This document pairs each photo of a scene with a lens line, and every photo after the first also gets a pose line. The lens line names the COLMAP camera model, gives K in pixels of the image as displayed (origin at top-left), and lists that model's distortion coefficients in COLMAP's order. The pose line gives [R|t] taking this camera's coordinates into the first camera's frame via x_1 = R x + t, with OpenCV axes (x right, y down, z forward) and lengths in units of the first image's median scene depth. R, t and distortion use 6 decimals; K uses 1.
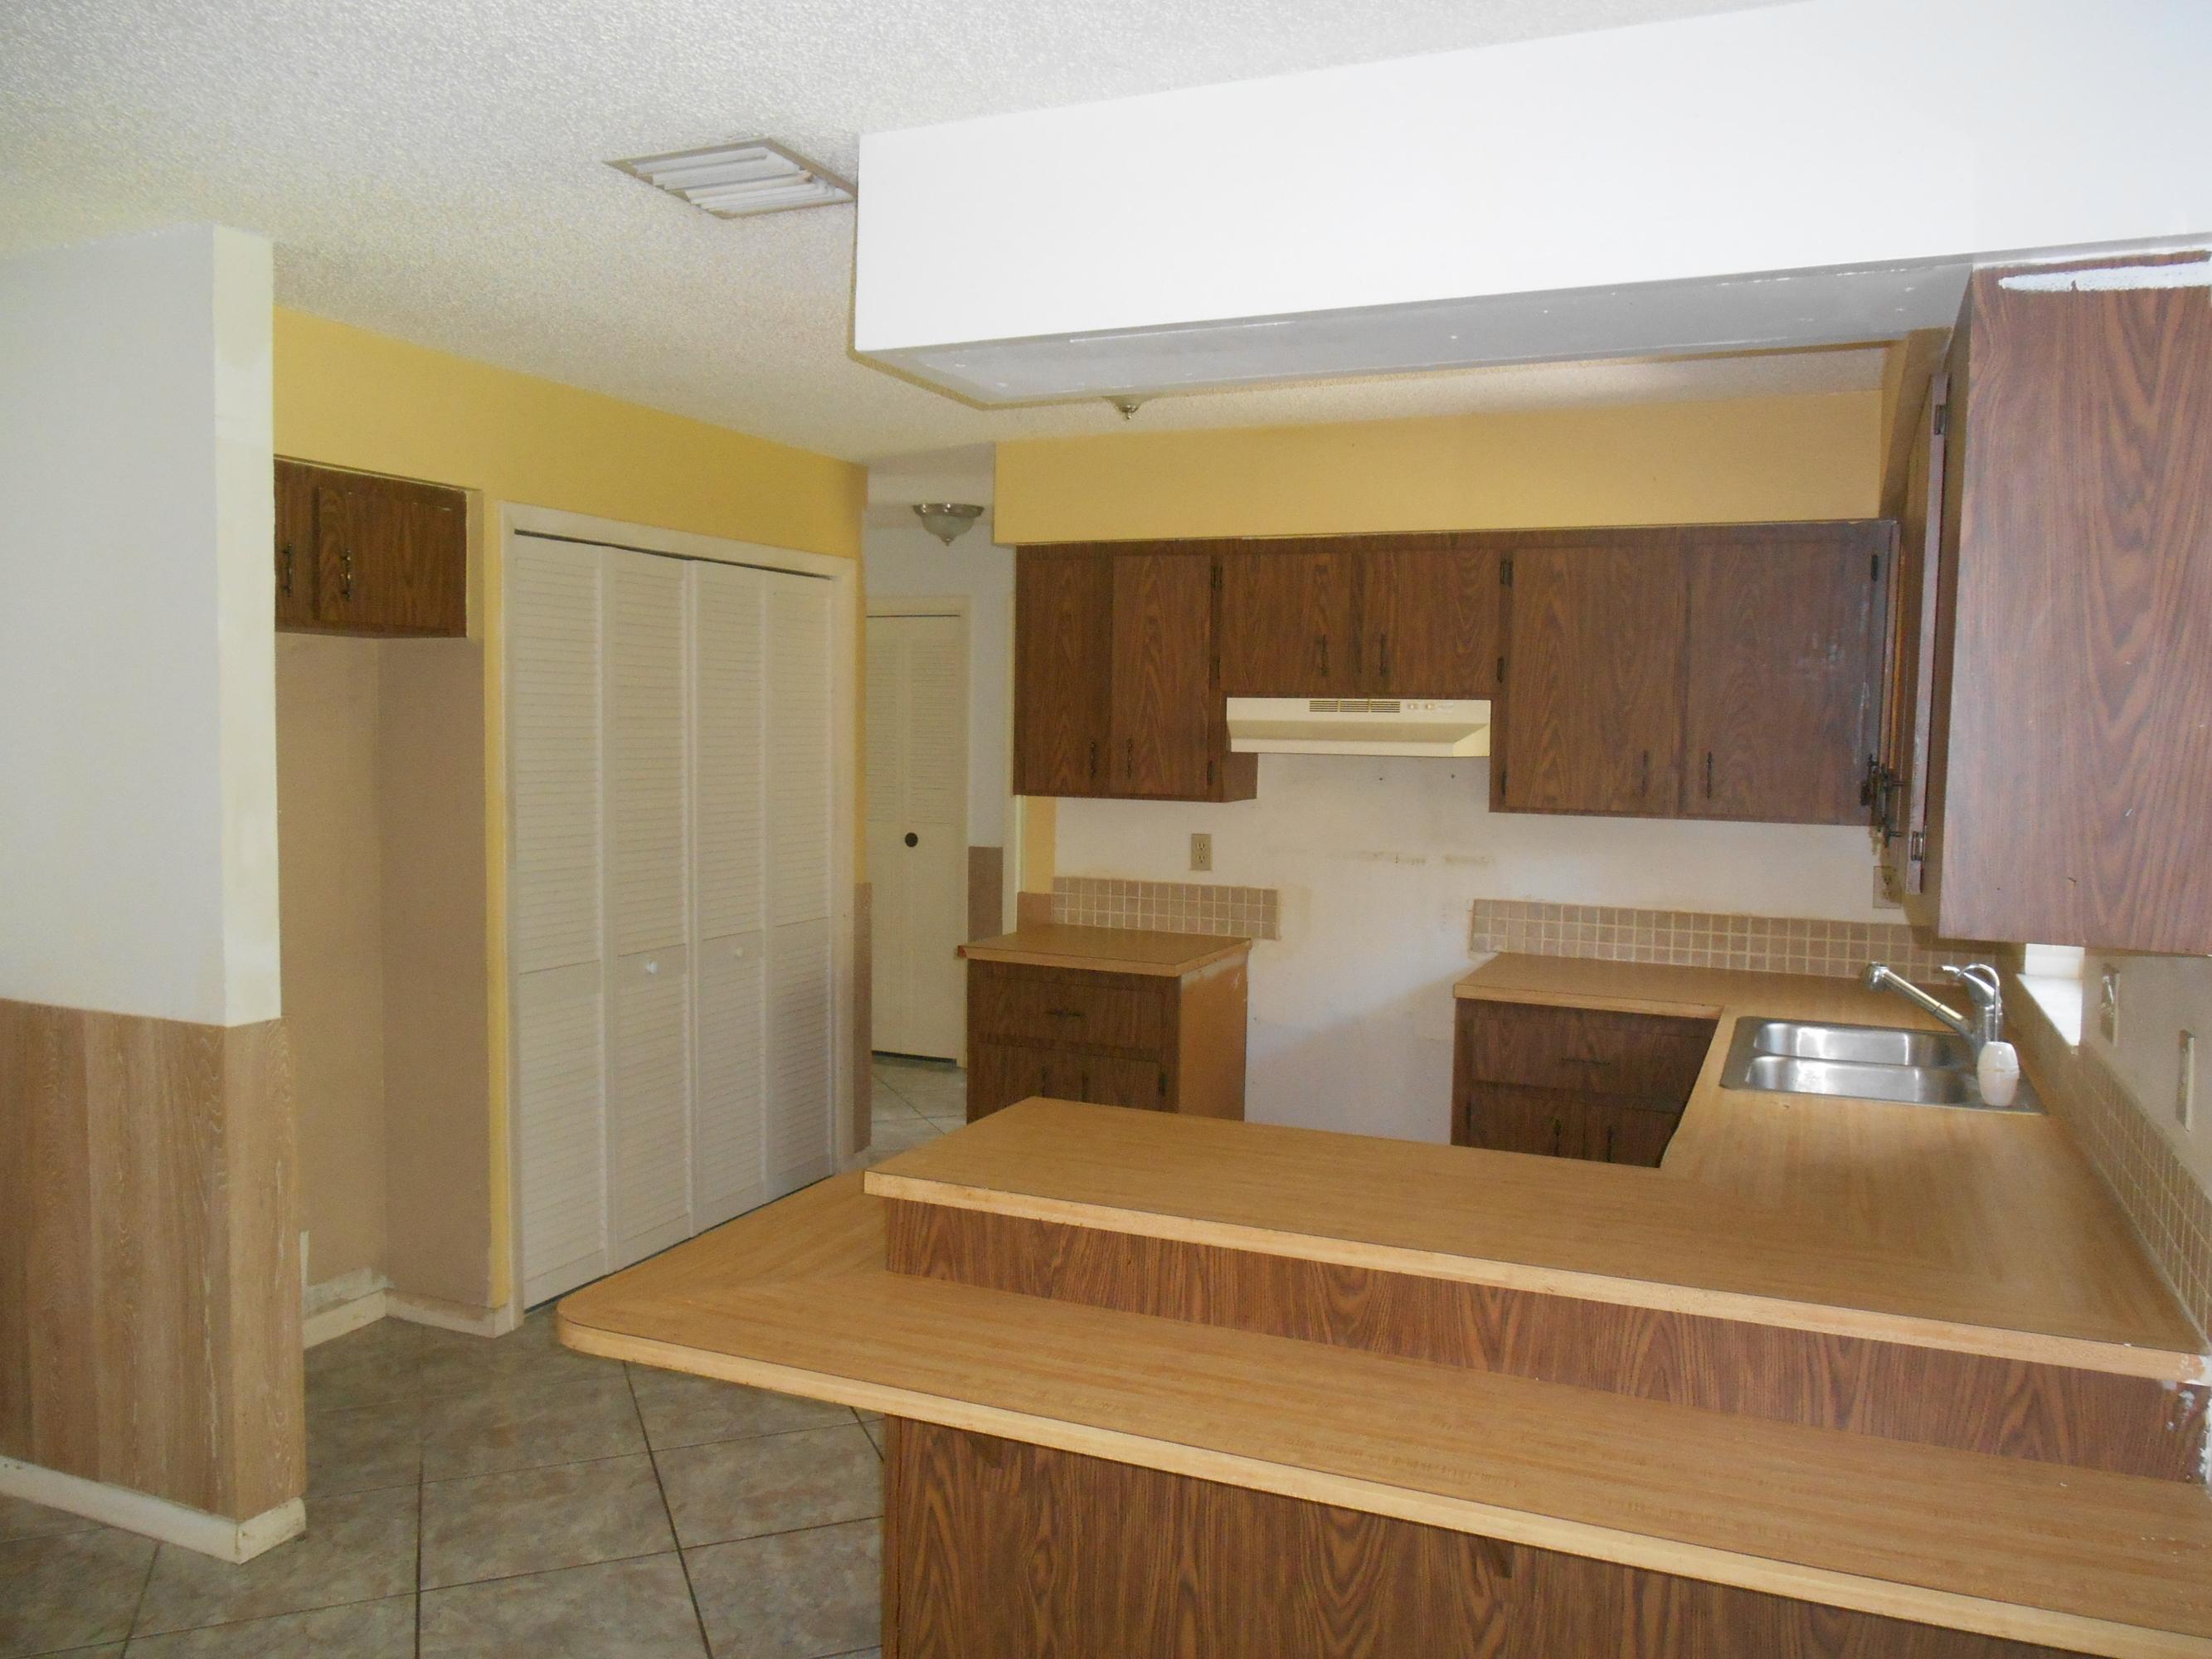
lens RADIAL K [[1704.8, 0, 1106.0], [0, 1704.8, 829.5], [0, 0, 1]] dist [-0.007389, 0.002627]
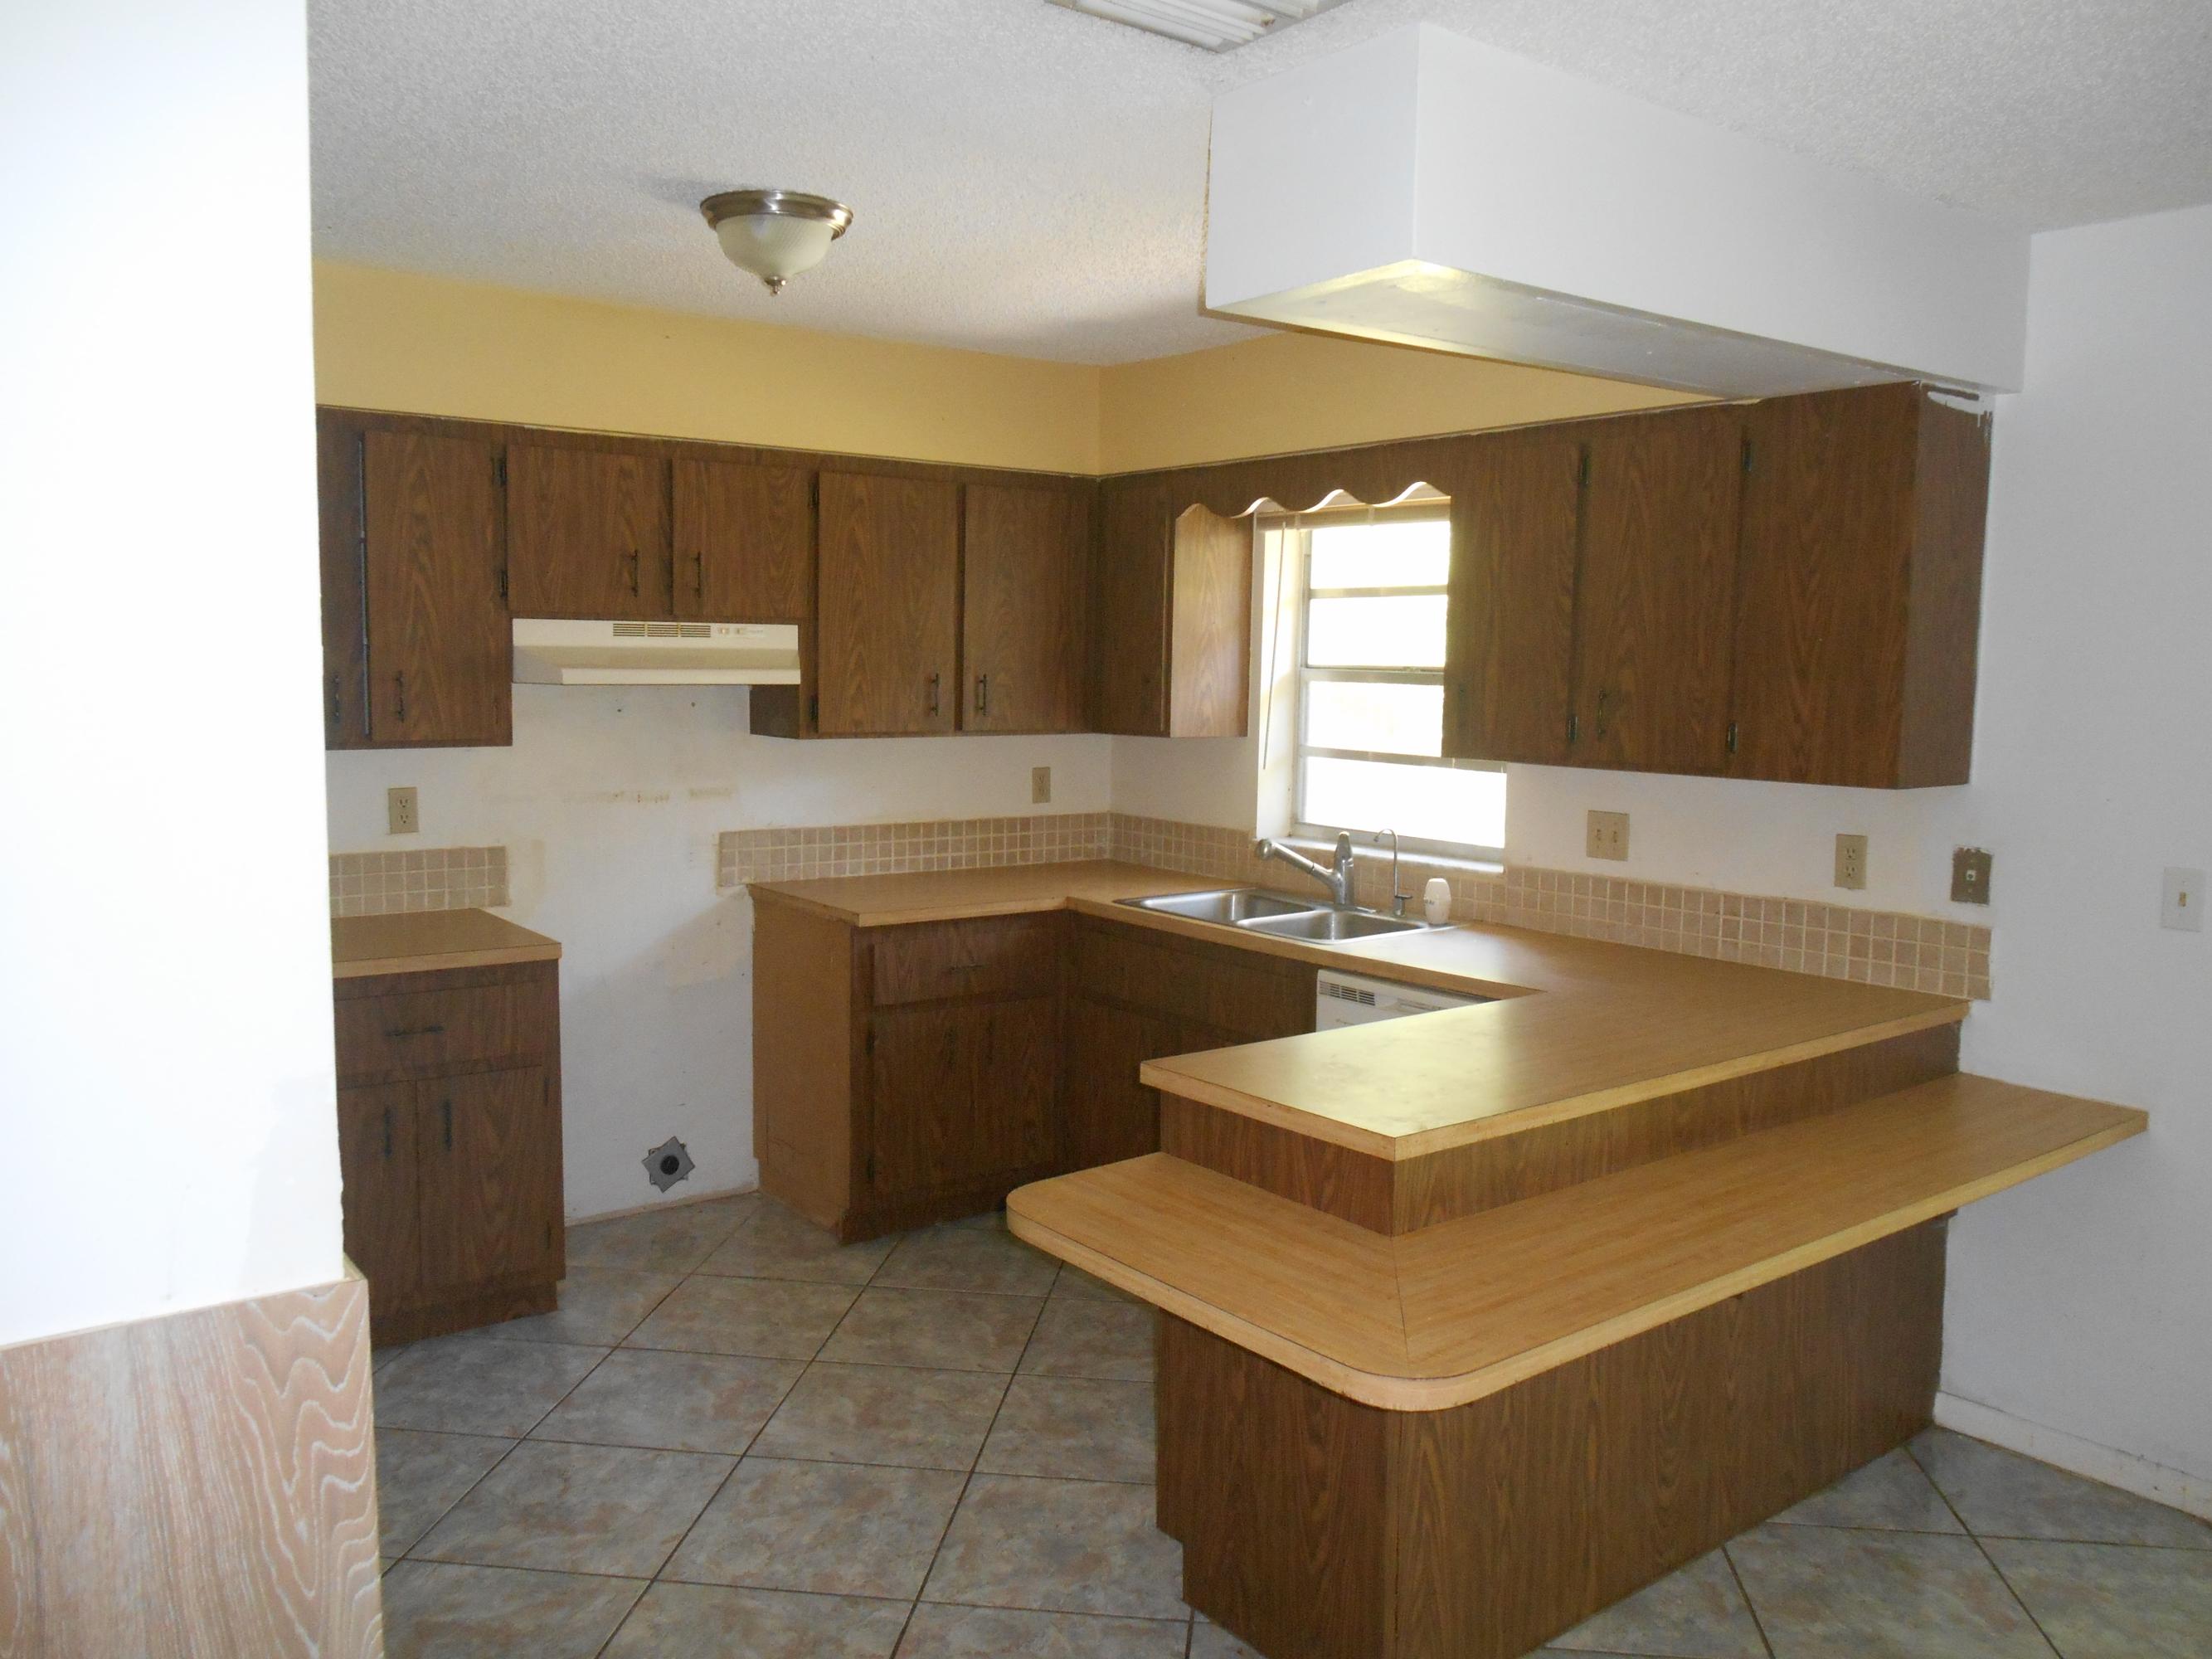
lens RADIAL K [[1719.3, 0, 1134.3], [0, 1719.3, 817.8], [0, 0, 1]] dist [-0.005642, 0.007310]
pose [[0.479133, -0.091370, 0.872974, -0.538325], [0.051309, 0.995782, 0.076063, -0.030114], [-0.876241, 0.008347, 0.481800, 0.347120]]
